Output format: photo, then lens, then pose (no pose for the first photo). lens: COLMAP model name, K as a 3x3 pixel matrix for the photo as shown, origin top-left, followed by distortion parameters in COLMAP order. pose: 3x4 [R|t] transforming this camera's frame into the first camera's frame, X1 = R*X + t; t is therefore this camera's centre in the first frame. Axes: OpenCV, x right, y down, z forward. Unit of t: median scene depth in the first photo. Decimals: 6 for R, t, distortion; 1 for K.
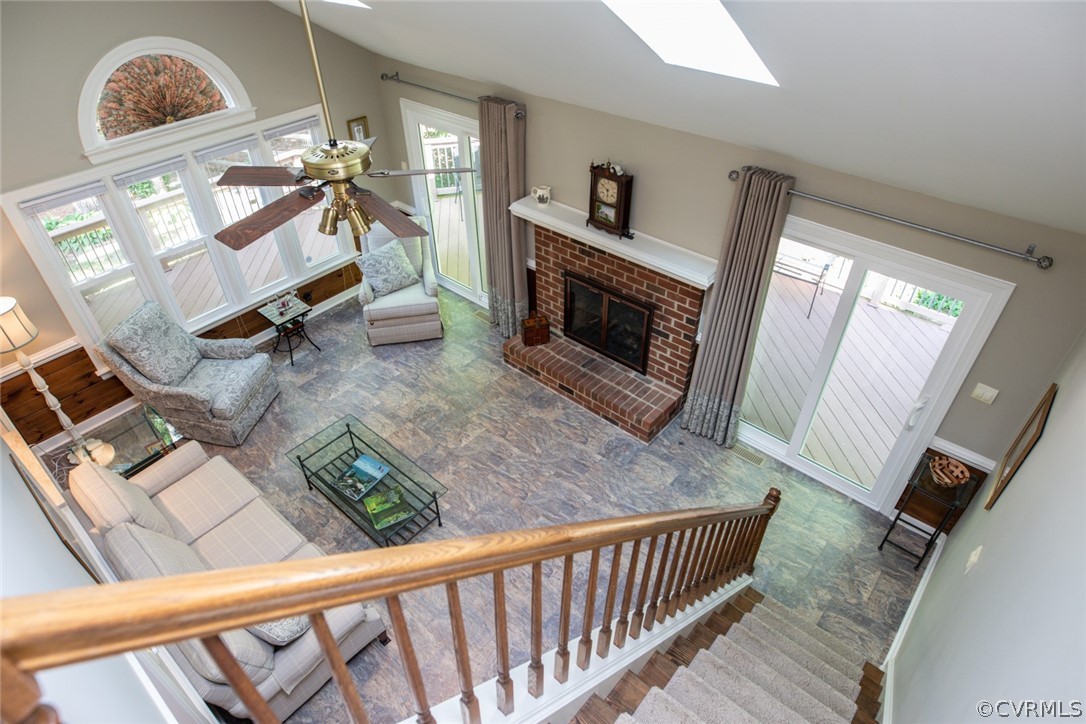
lens RADIAL K [[626.0, 0, 545.0], [0, 626.0, 362.5], [0, 0, 1]] dist [-0.022859, 0.000940]
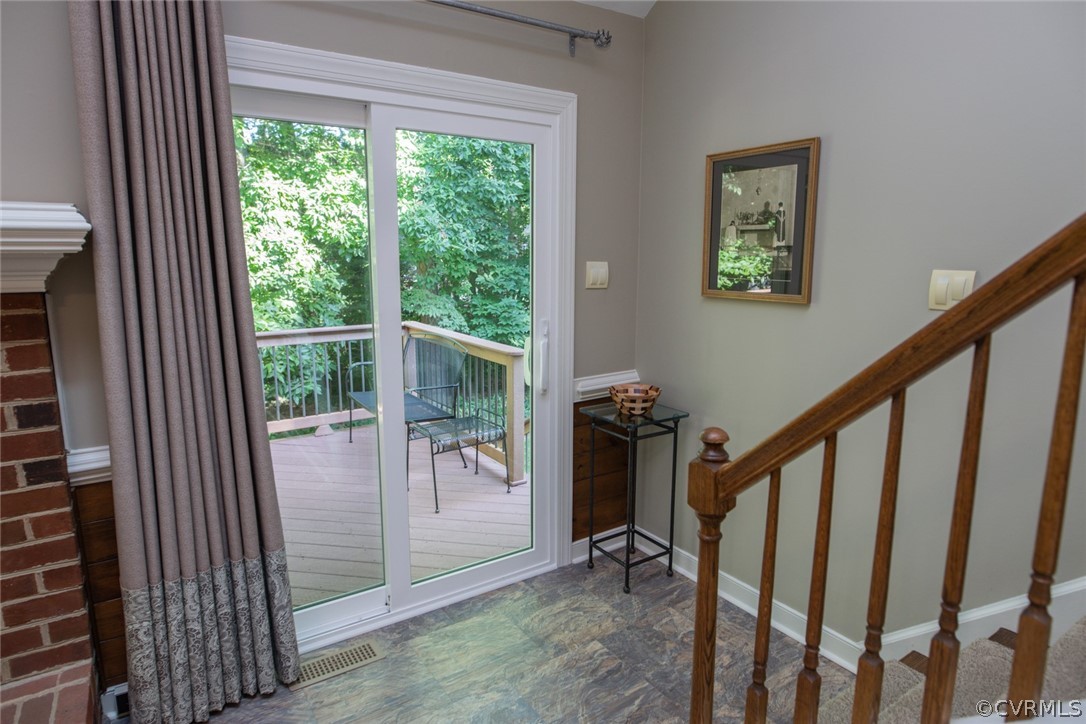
lens RADIAL K [[626.0, 0, 538.7], [0, 626.0, 365.4], [0, 0, 1]] dist [-0.022859, 0.000940]
pose [[0.262858, -0.164284, 0.950745, -0.006777], [0.607672, 0.793588, -0.030879, 0.083123], [-0.749427, 0.585858, 0.308432, 0.642671]]
